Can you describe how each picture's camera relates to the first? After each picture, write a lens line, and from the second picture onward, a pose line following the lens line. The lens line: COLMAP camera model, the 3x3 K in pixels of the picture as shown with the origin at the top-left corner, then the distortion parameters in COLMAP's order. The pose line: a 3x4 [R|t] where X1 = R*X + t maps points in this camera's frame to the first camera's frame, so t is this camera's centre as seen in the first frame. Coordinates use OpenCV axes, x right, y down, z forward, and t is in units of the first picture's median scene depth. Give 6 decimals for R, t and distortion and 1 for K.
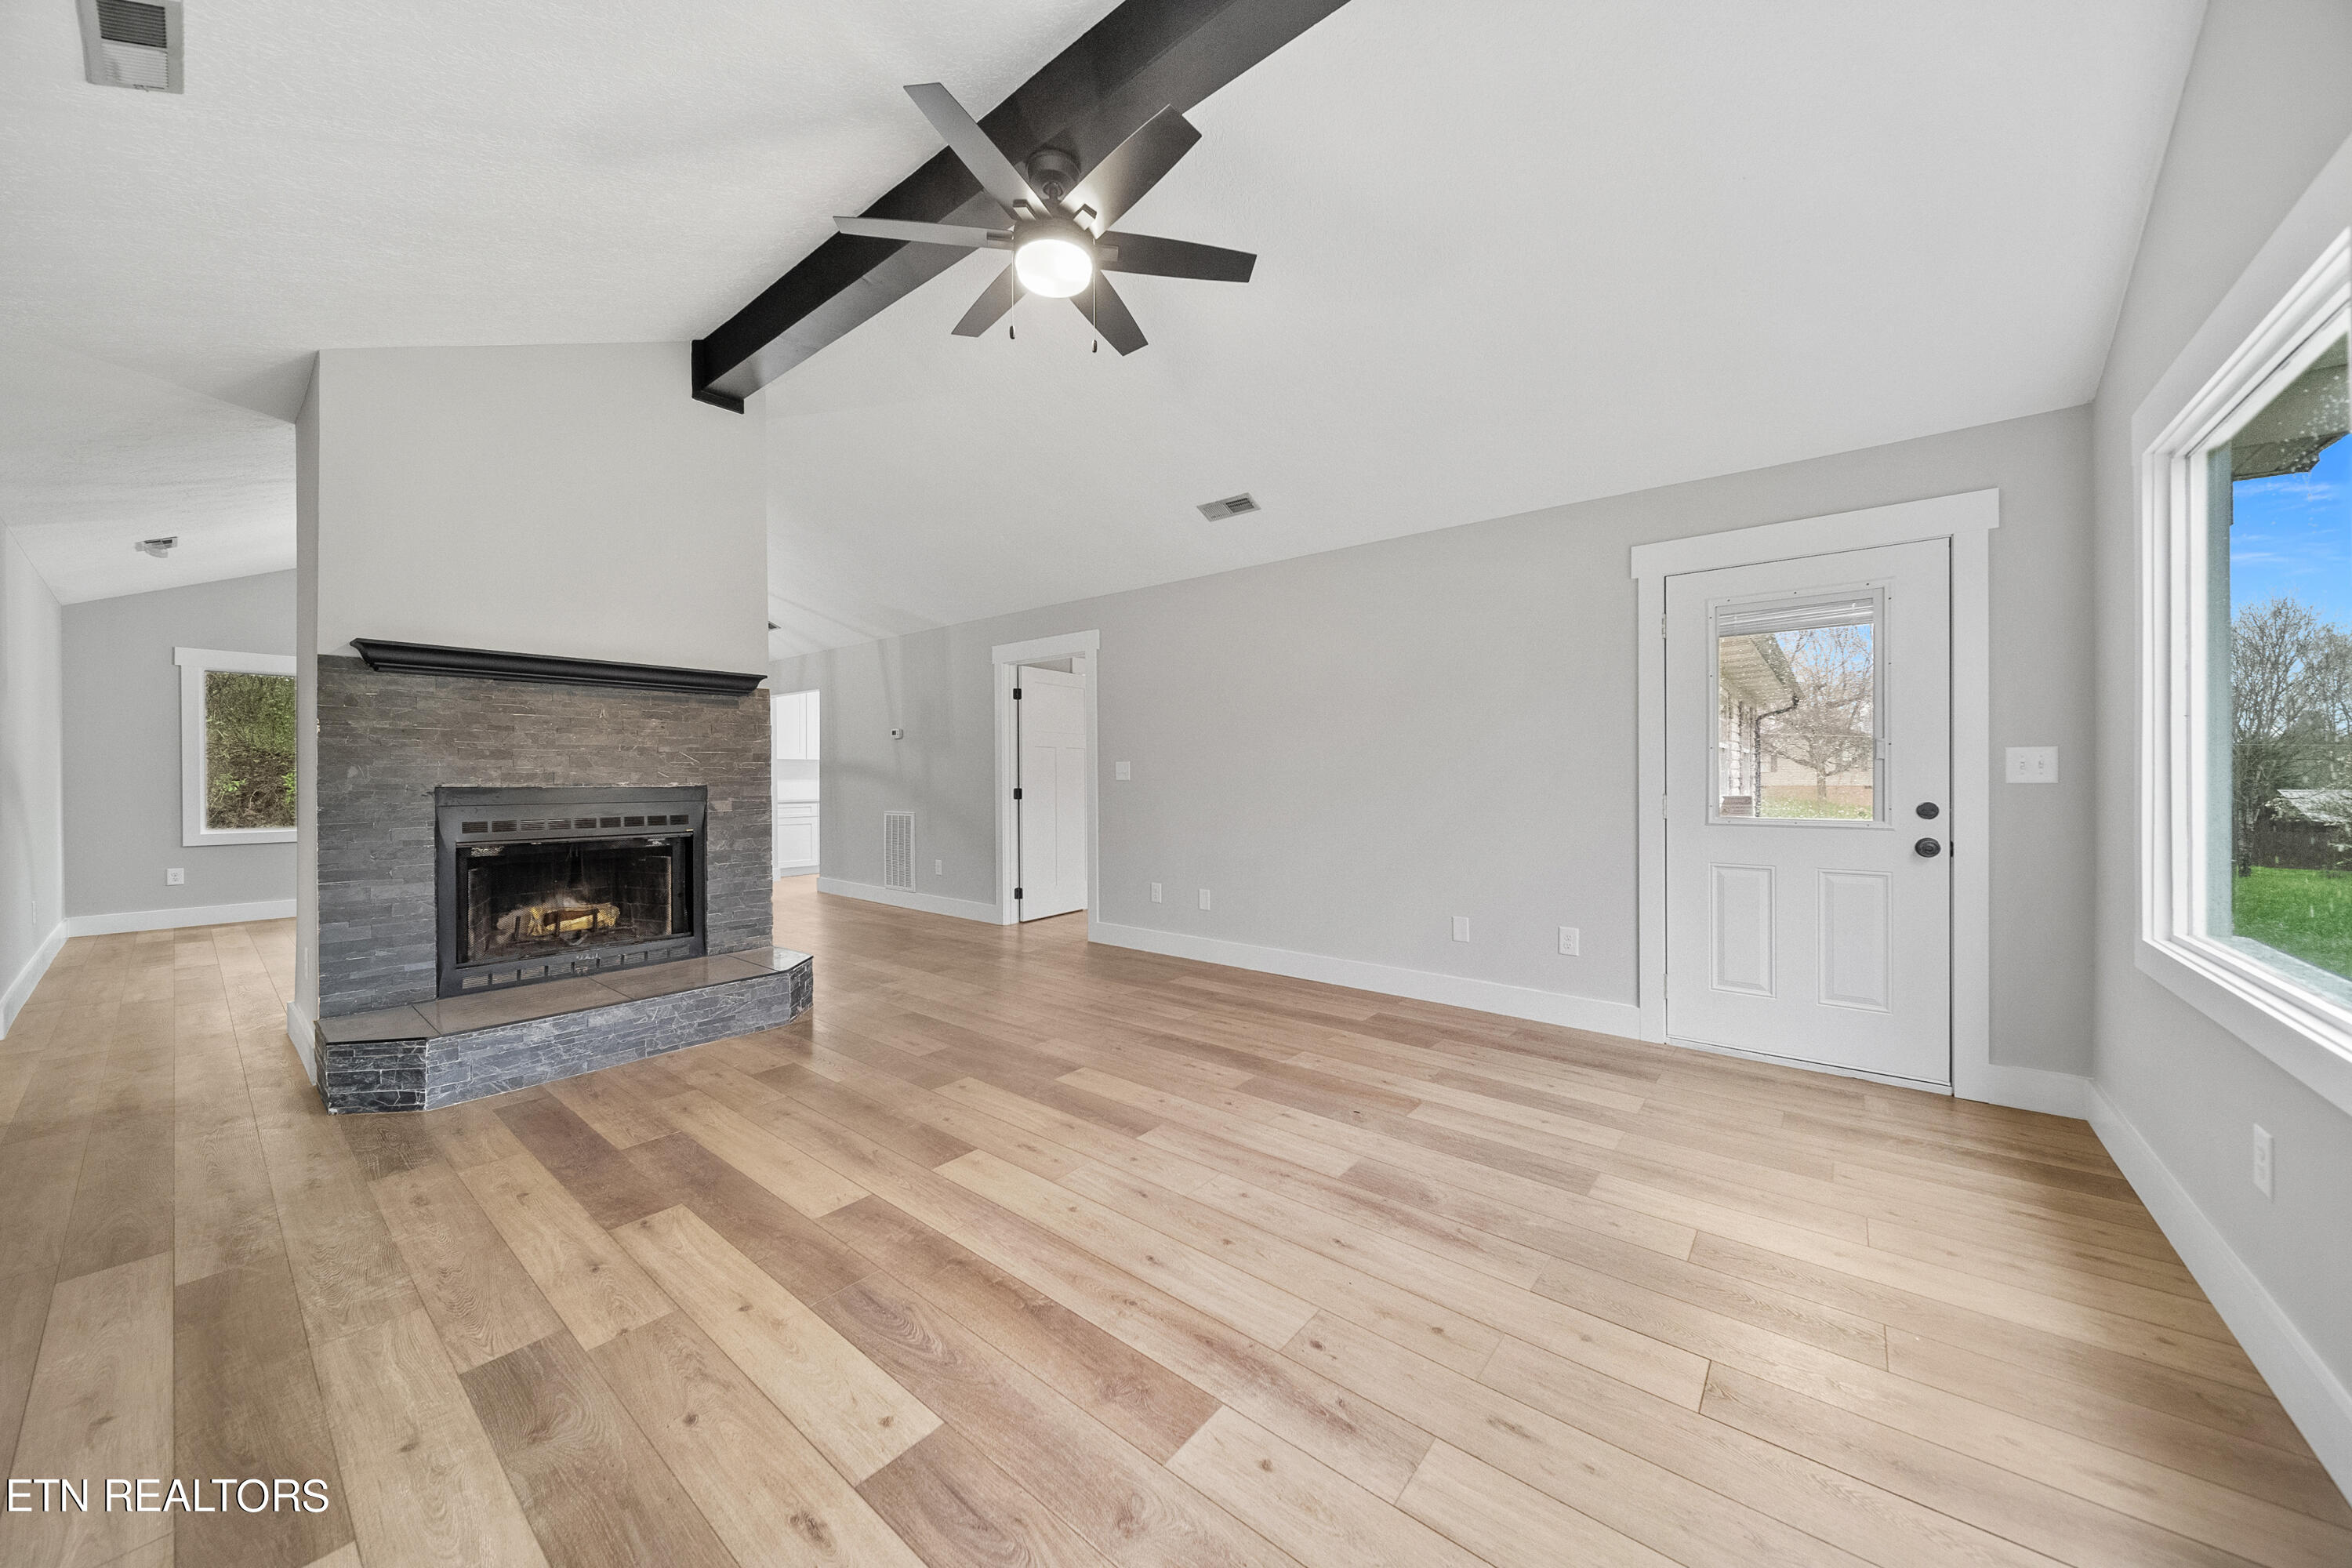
lens RADIAL K [[822.2, 0, 1160.2], [0, 822.2, 785.4], [0, 0, 1]] dist [-0.001058, 0.000006]
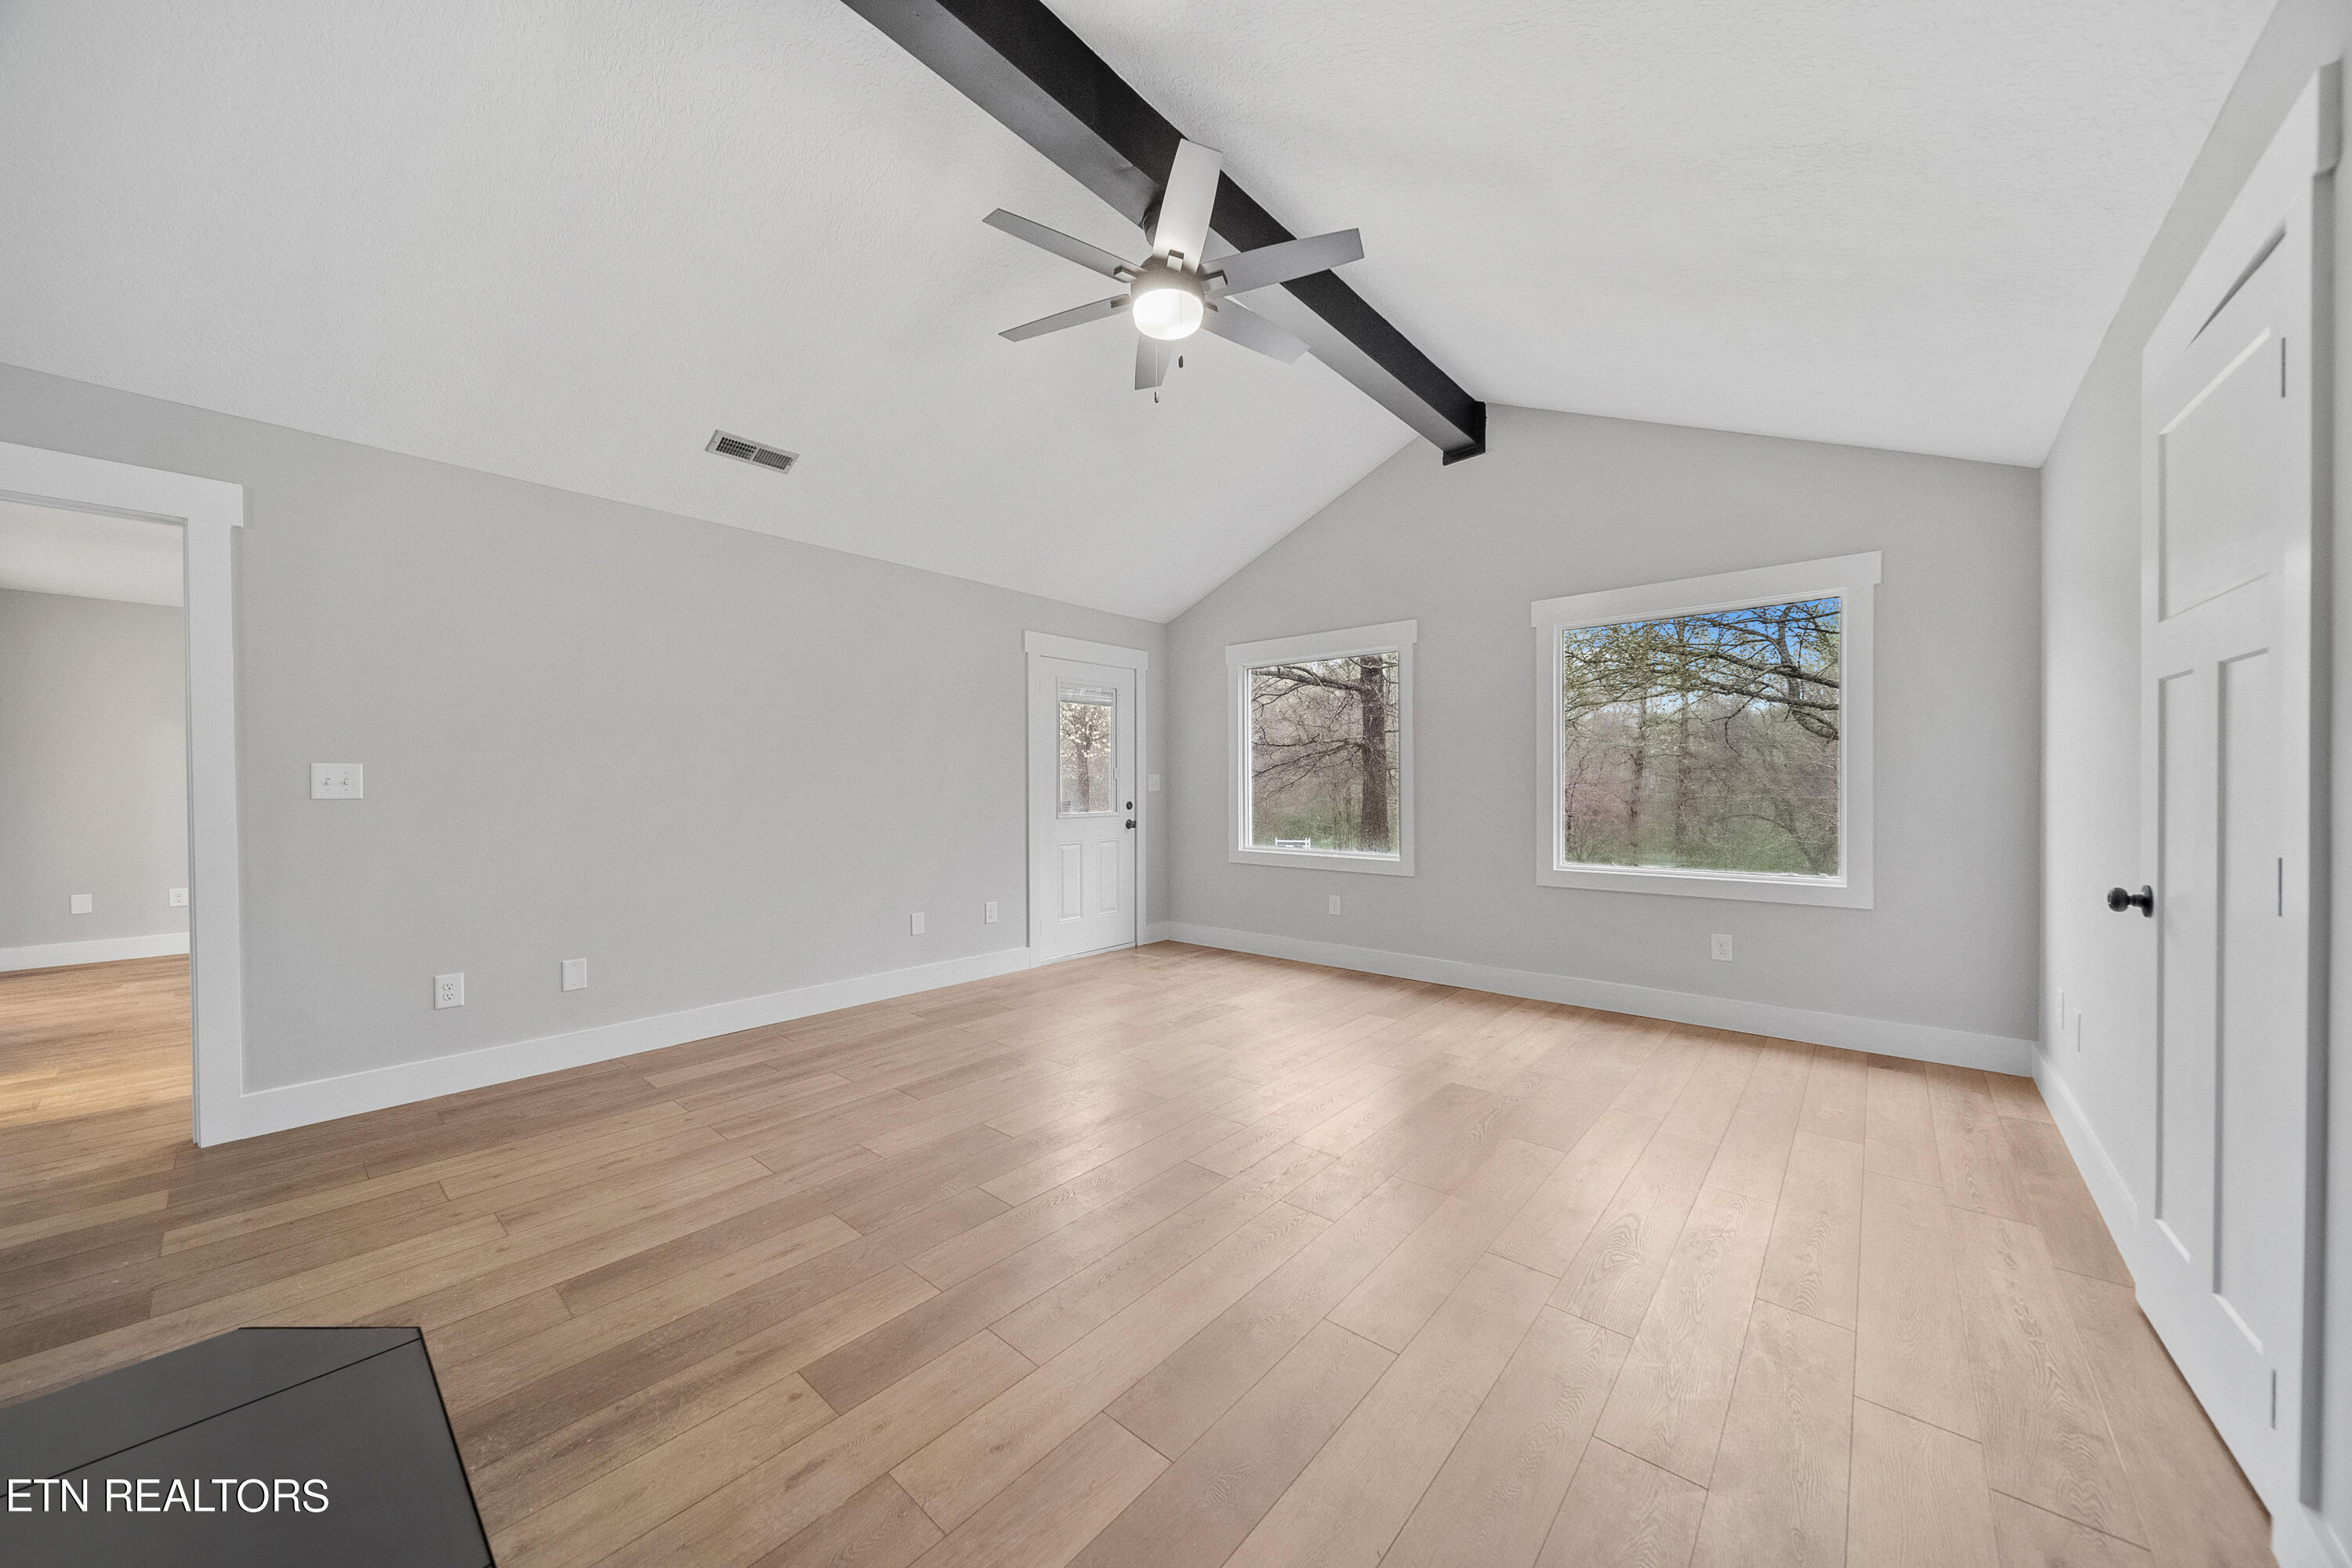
lens RADIAL K [[815.8, 0, 1184.5], [0, 815.8, 782.1], [0, 0, 1]] dist [-0.000178, 0.000055]
pose [[0.012544, 0.006873, 0.999898, -1.006679], [0.014984, 0.999863, -0.007061, -0.009228], [-0.999809, 0.015071, 0.012439, 0.815718]]
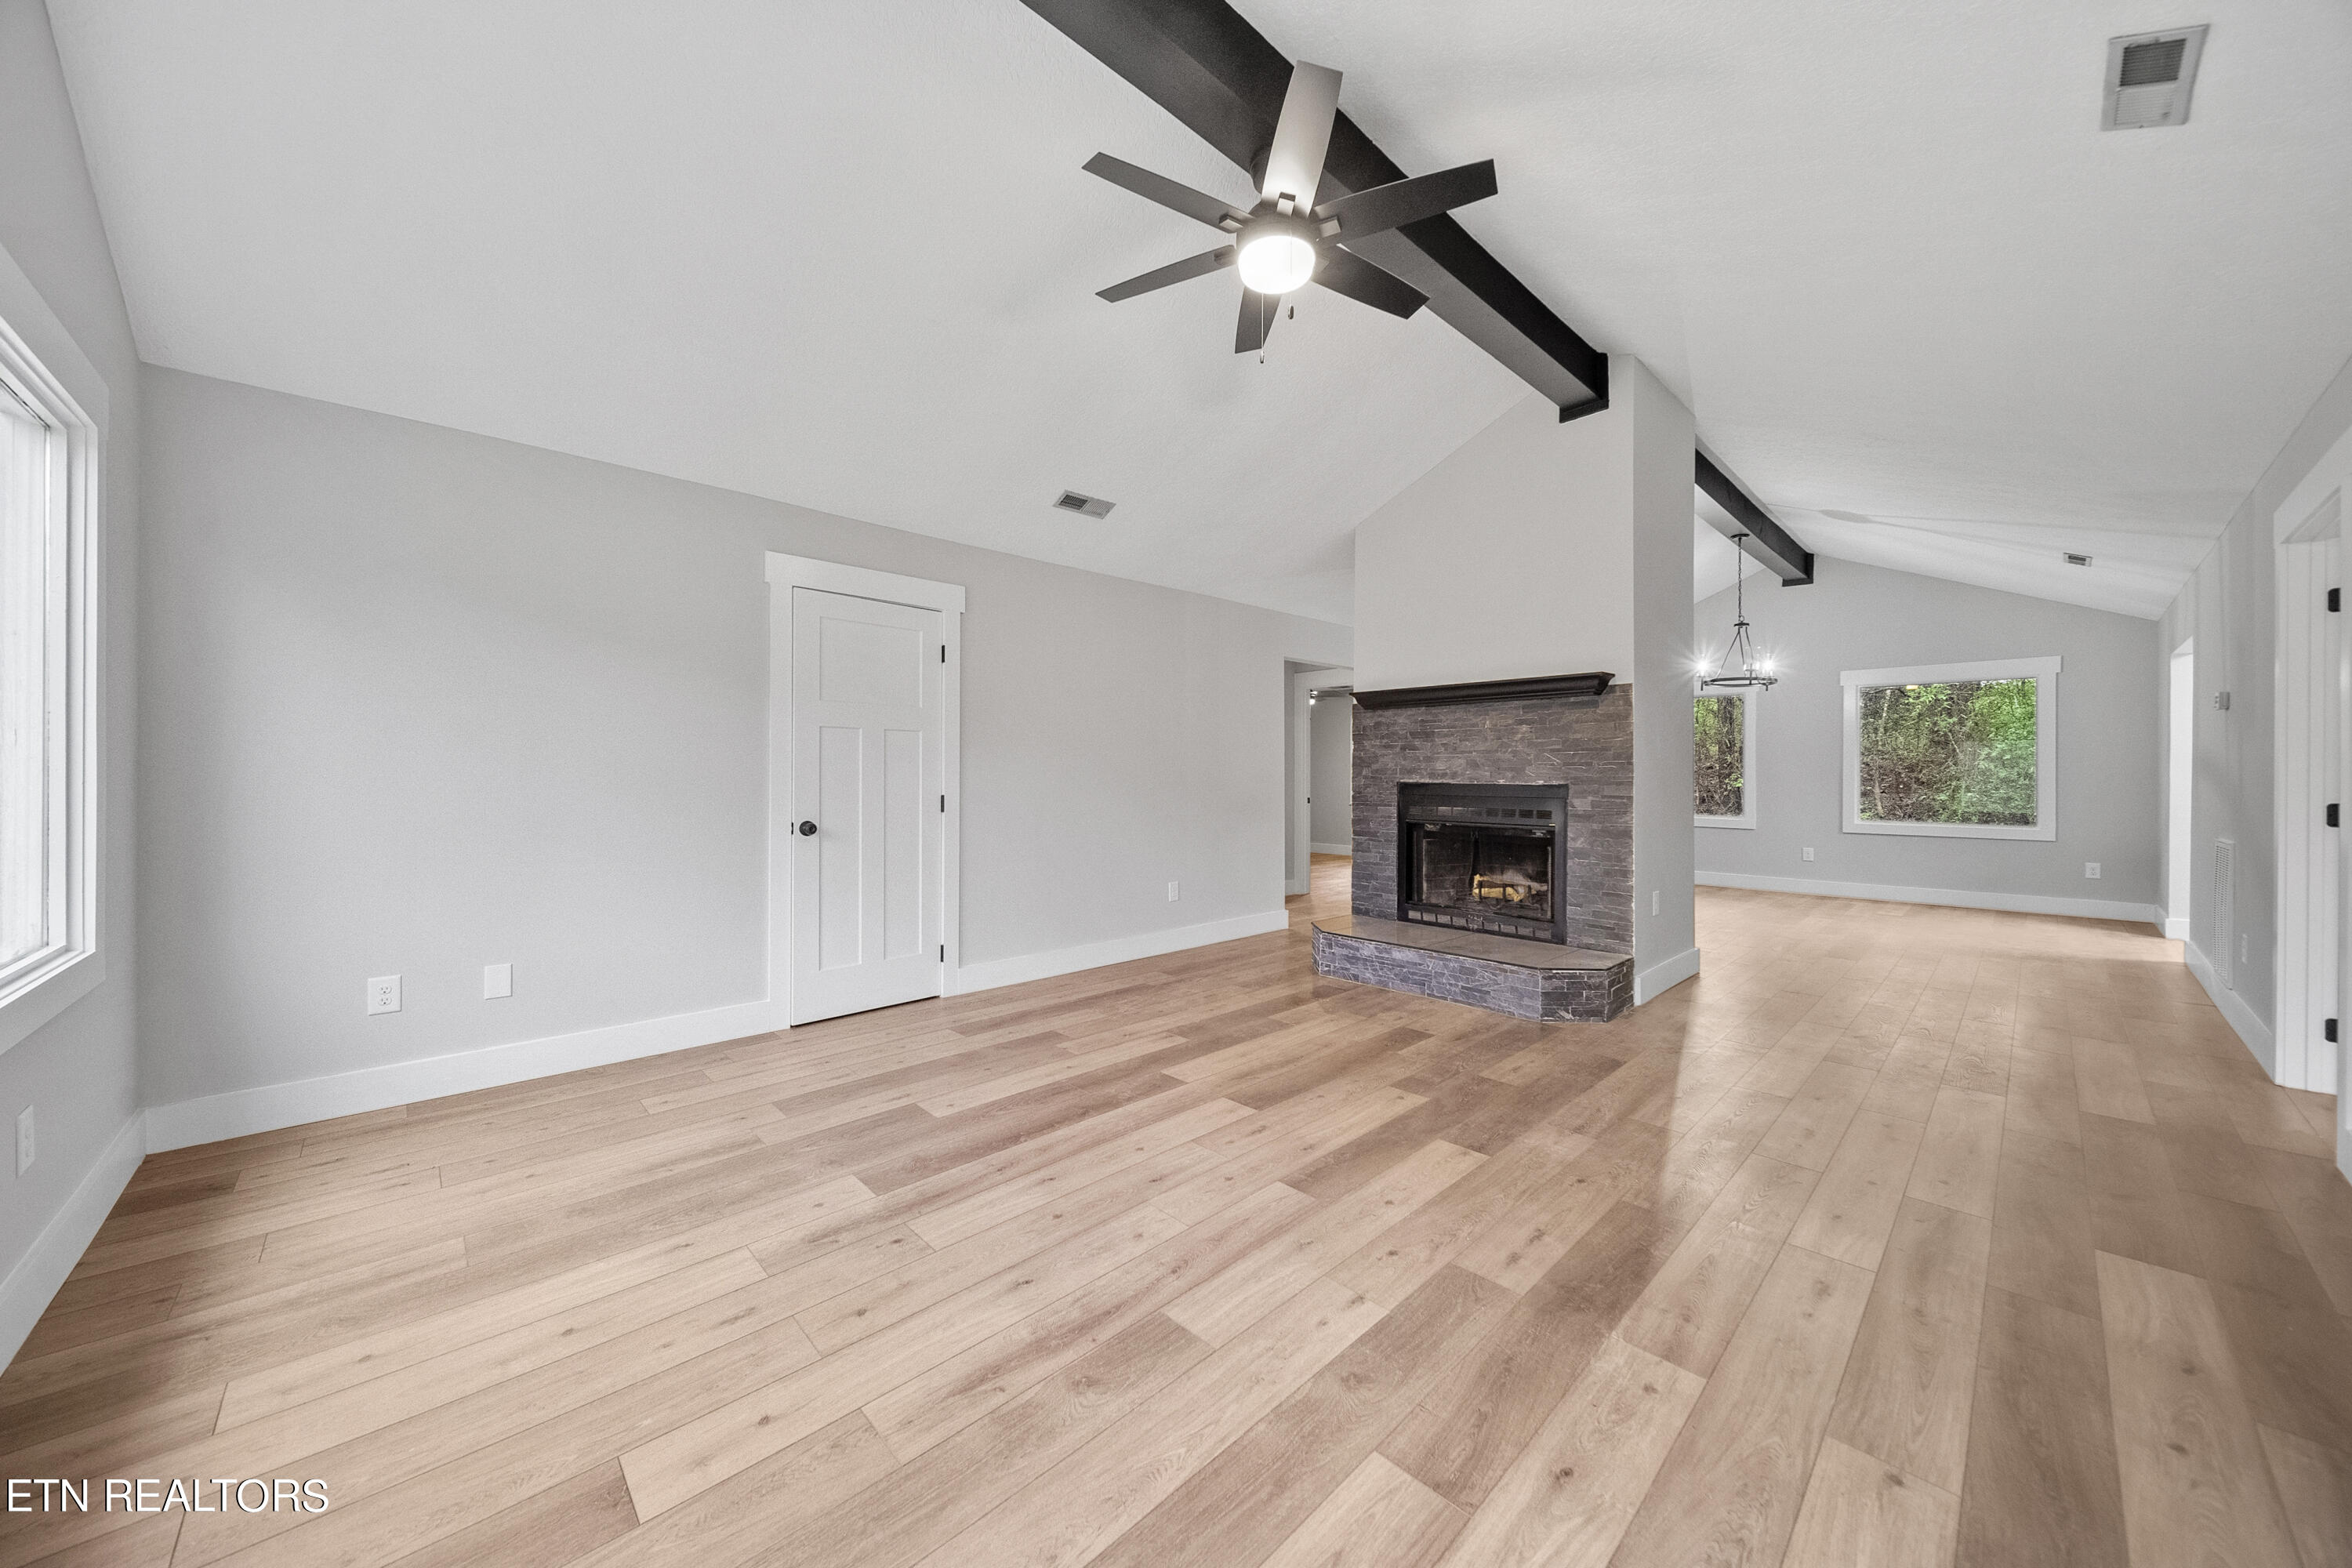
lens RADIAL K [[815.8, 0, 1184.5], [0, 815.8, 782.1], [0, 0, 1]] dist [-0.000178, 0.000055]
pose [[-0.111298, 0.011135, -0.993725, 0.728416], [-0.014534, 0.999812, 0.012831, -0.011514], [0.993681, 0.015871, -0.111116, 0.842984]]
